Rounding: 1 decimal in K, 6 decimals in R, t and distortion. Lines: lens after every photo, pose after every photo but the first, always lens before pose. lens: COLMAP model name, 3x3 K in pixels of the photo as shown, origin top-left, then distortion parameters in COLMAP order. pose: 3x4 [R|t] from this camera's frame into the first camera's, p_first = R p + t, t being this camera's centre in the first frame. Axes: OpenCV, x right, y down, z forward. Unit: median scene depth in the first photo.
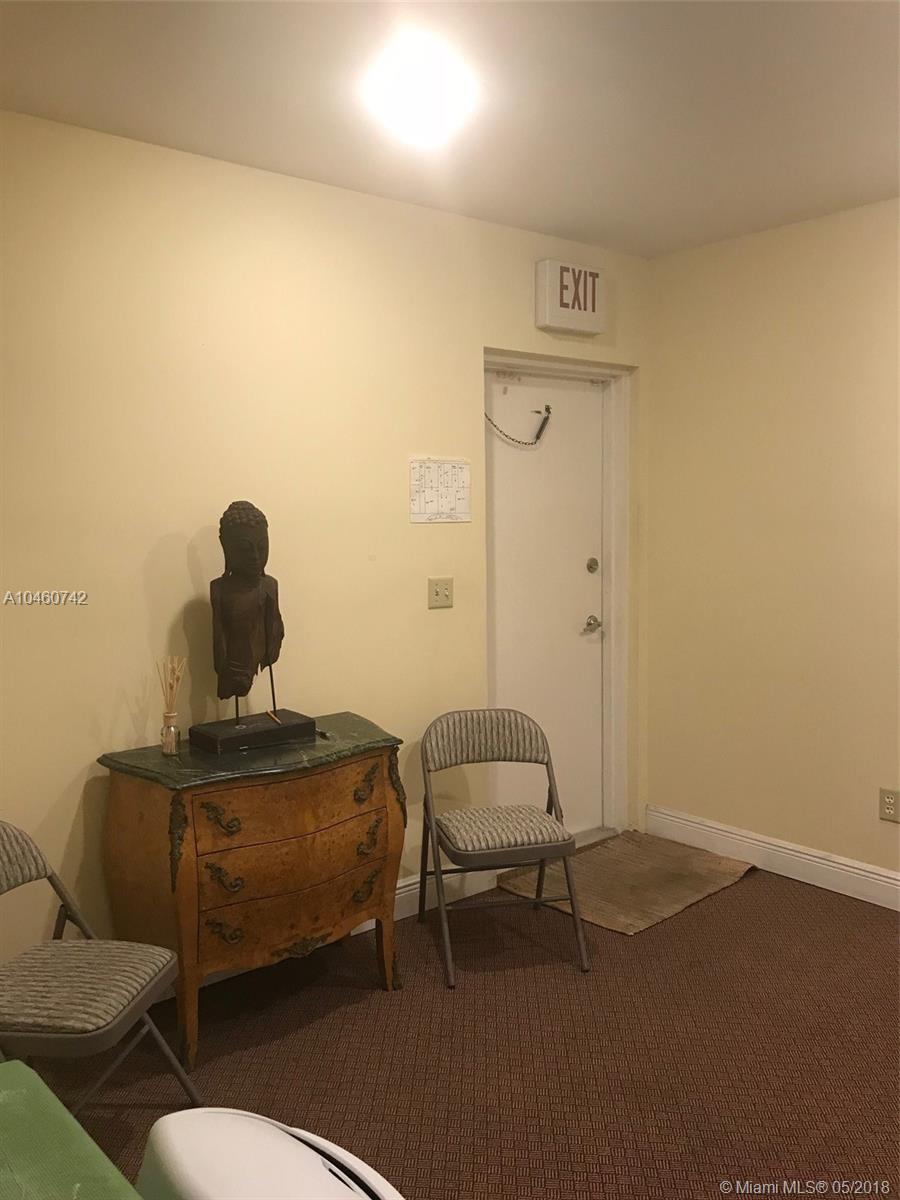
lens RADIAL K [[993.5, 0, 444.2], [0, 993.5, 600.5], [0, 0, 1]] dist [0.051036, -0.015654]
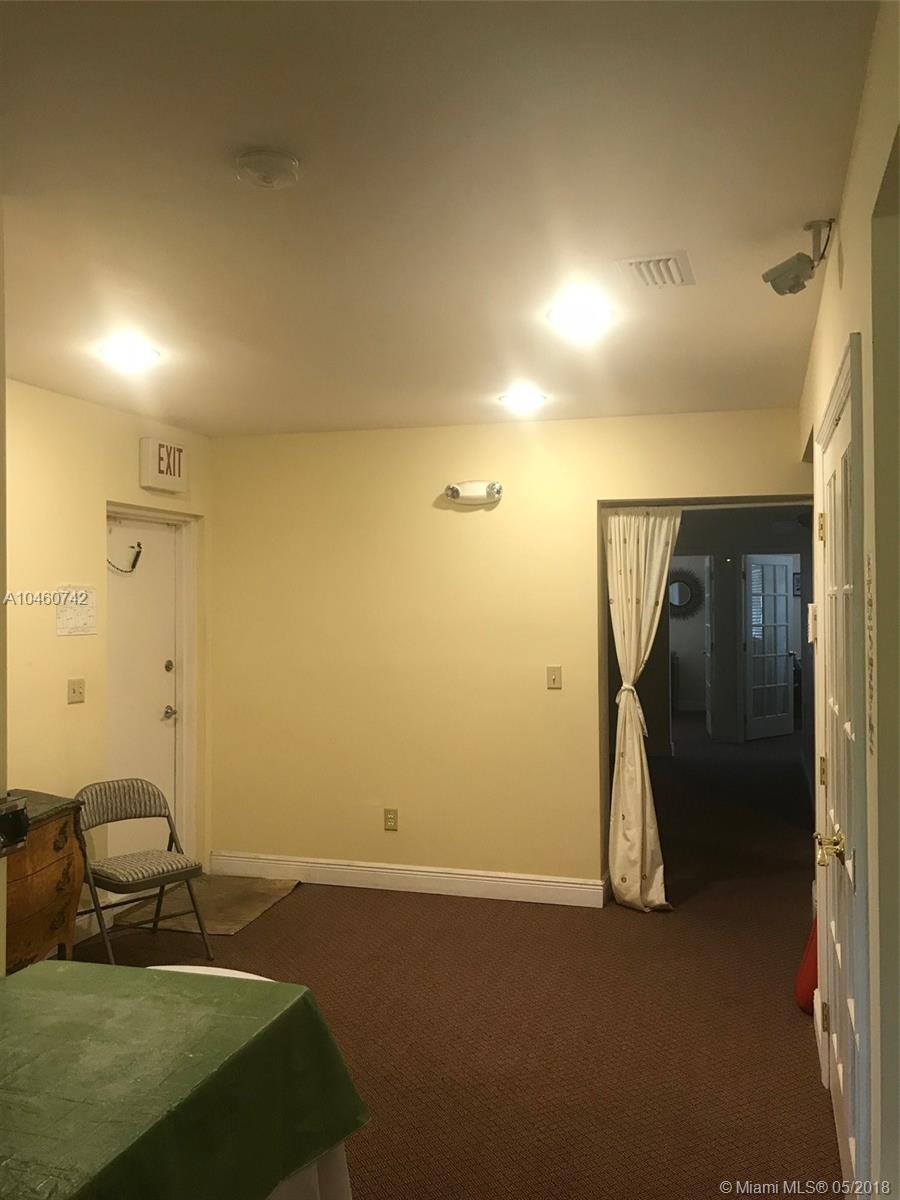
lens RADIAL K [[993.5, 0, 475.5], [0, 993.5, 595.5], [0, 0, 1]] dist [0.051036, -0.015654]
pose [[0.826544, 0.019995, 0.562517, -0.300084], [0.037356, 0.995217, -0.090265, 0.005858], [-0.561631, 0.095622, 0.821844, -0.341431]]
